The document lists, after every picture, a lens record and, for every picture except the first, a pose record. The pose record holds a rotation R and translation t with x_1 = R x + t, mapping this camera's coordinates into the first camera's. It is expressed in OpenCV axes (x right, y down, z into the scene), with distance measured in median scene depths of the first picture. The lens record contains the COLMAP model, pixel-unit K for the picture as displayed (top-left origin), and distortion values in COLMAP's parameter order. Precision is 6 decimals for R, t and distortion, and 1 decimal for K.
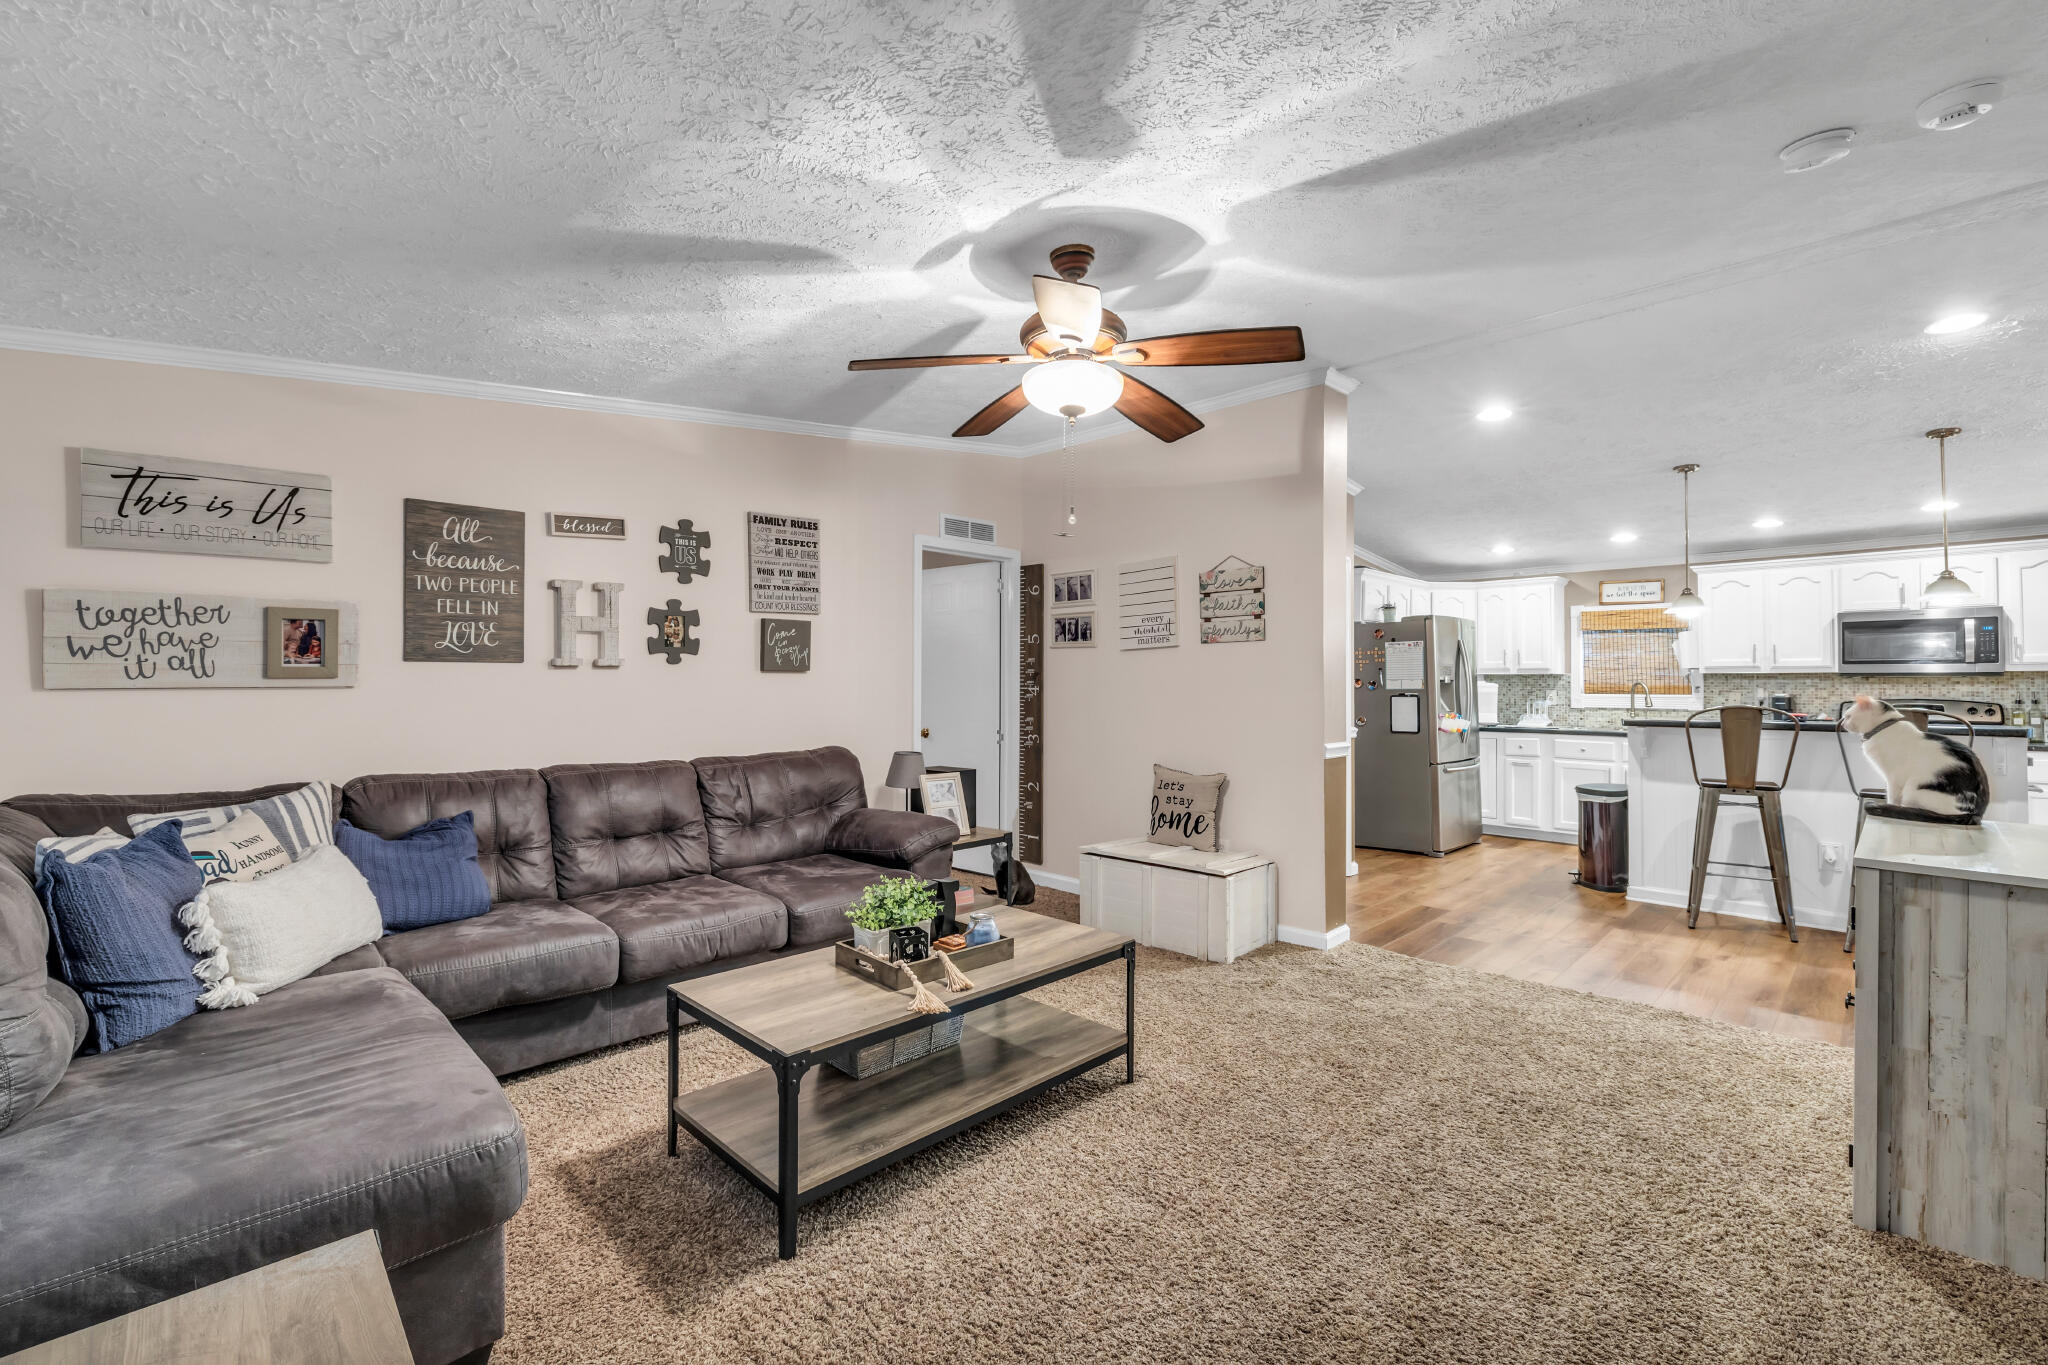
lens RADIAL K [[876.3, 0, 1014.4], [0, 876.3, 678.6], [0, 0, 1]] dist [0.000261, 0.000539]
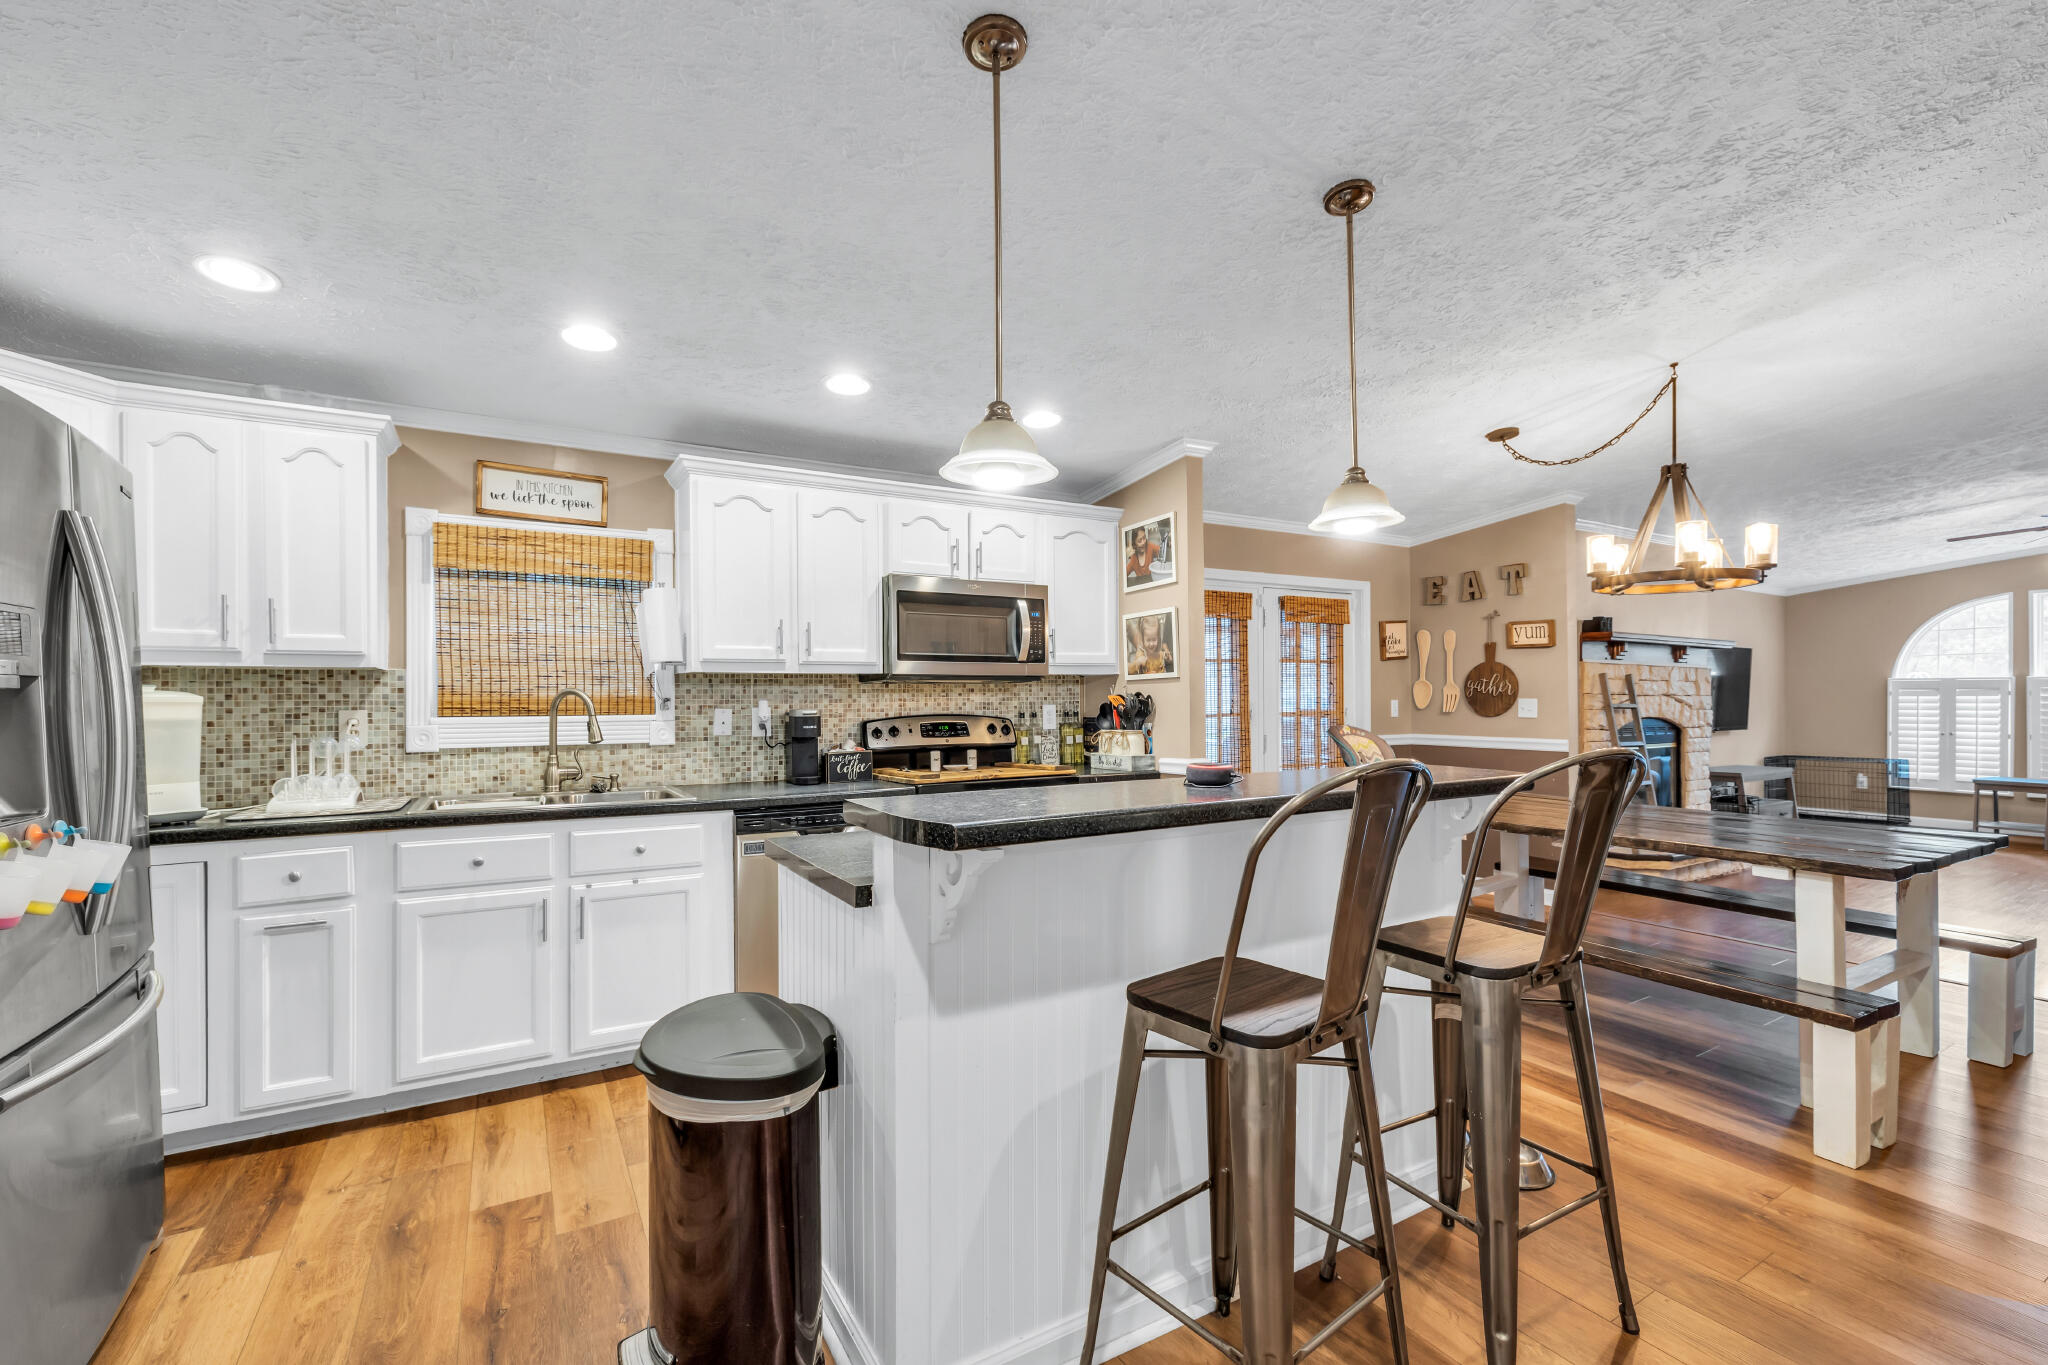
lens RADIAL K [[876.3, 0, 1018.0], [0, 876.3, 696.0], [0, 0, 1]] dist [0.000261, 0.000539]
pose [[0.241307, -0.005268, 0.970435, 0.270178], [-0.002349, 0.999979, 0.006013, 0.003426], [-0.970446, -0.003731, 0.241289, 0.553071]]
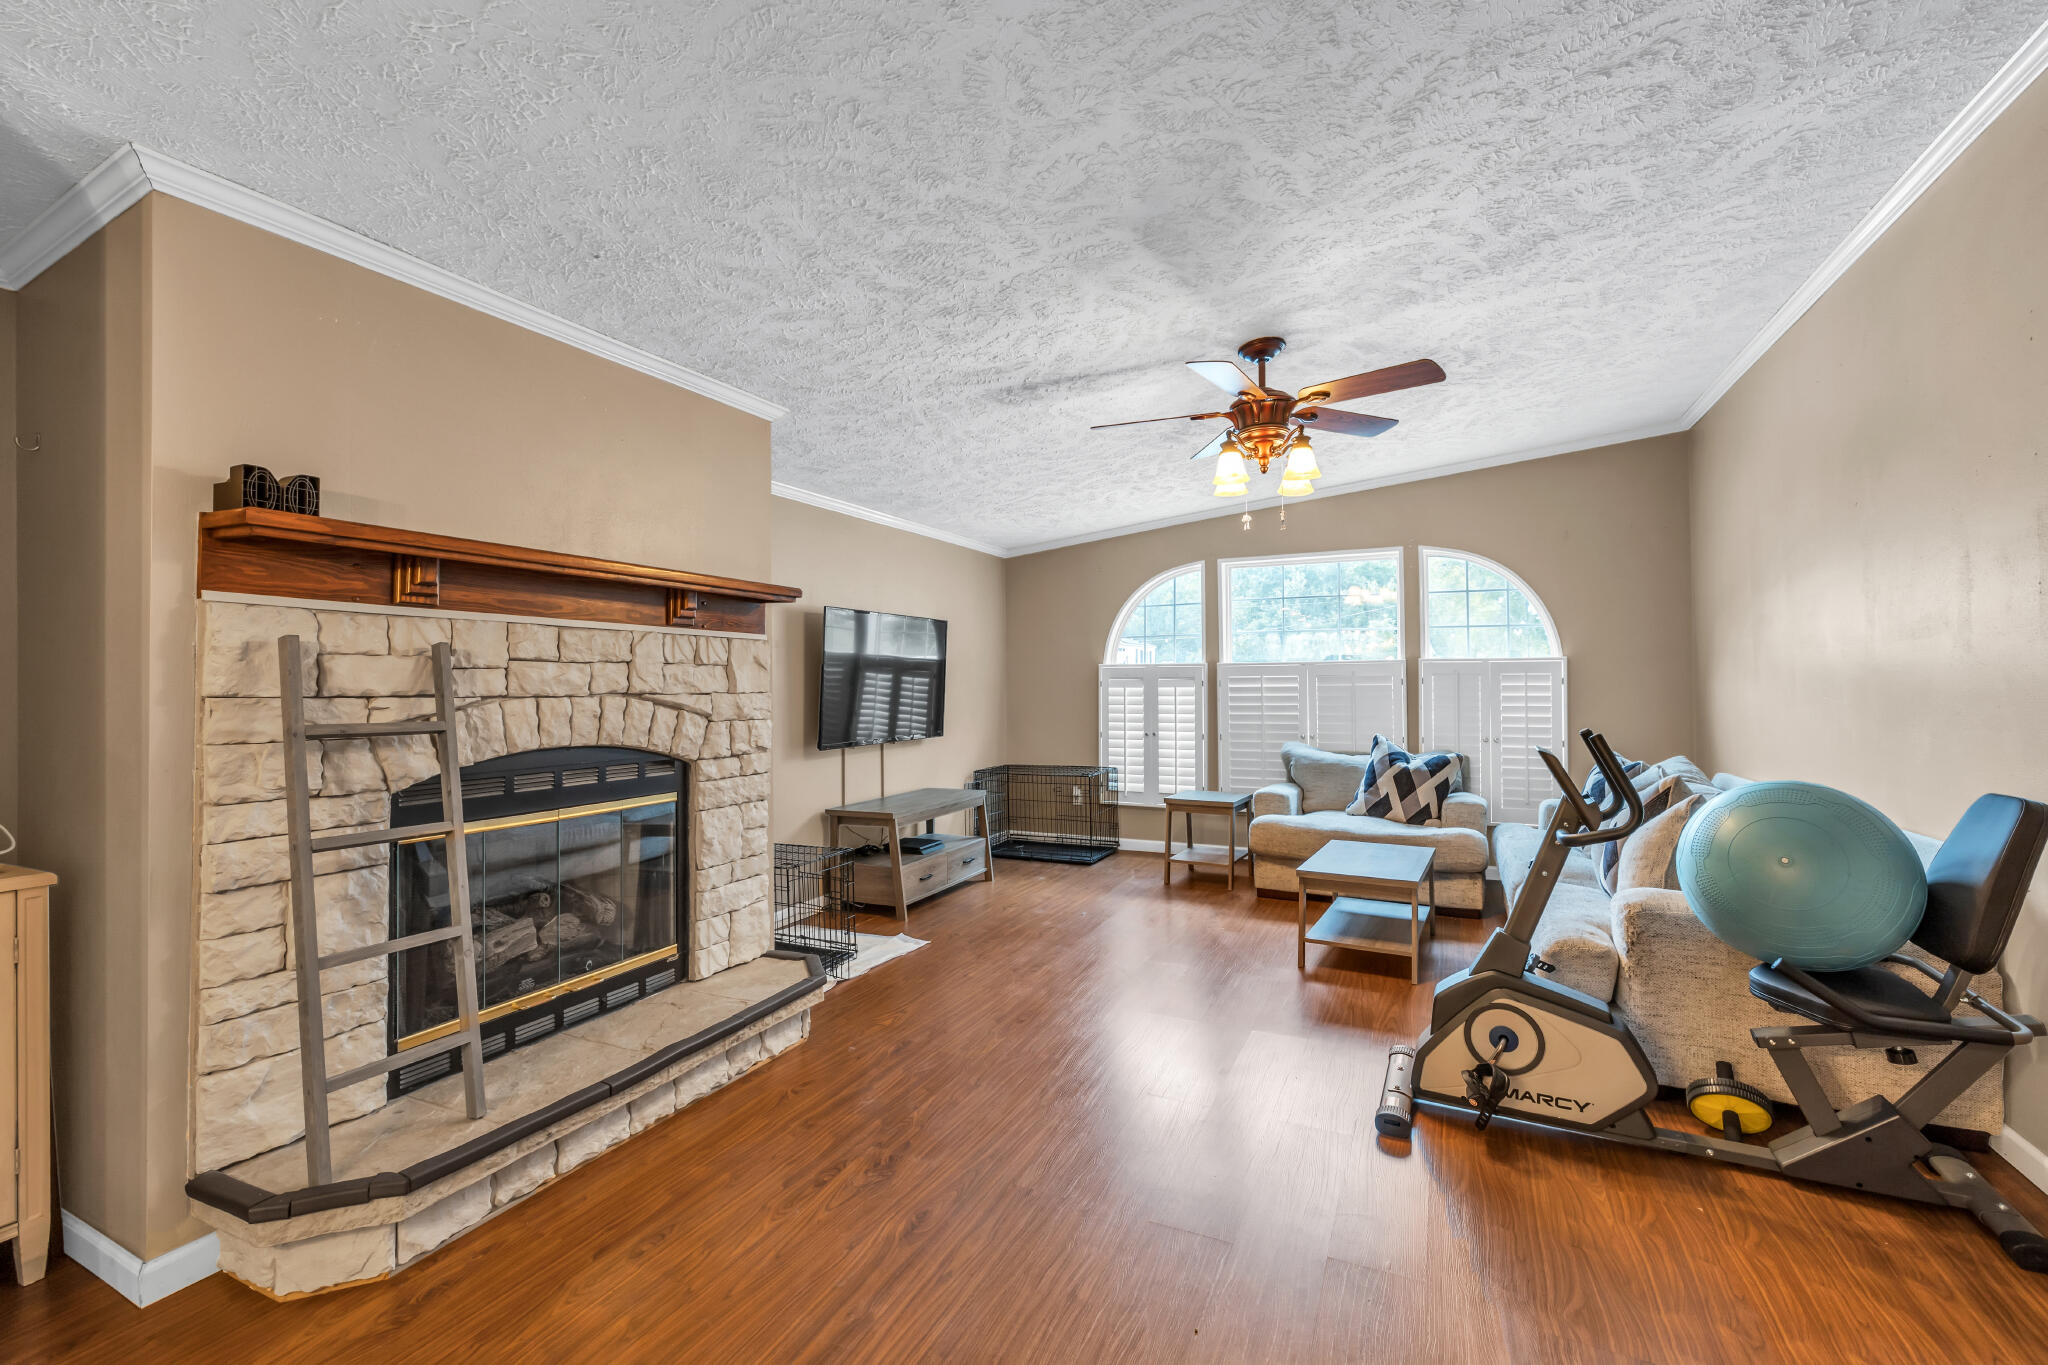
lens RADIAL K [[837.8, 0, 1004.3], [0, 837.8, 670.2], [0, 0, 1]] dist [-0.002530, -0.000246]
pose [[-0.311414, 0.009849, 0.950223, 0.760395], [-0.000757, 0.999943, -0.010613, -0.000052], [-0.950274, -0.004024, -0.311389, 0.170349]]
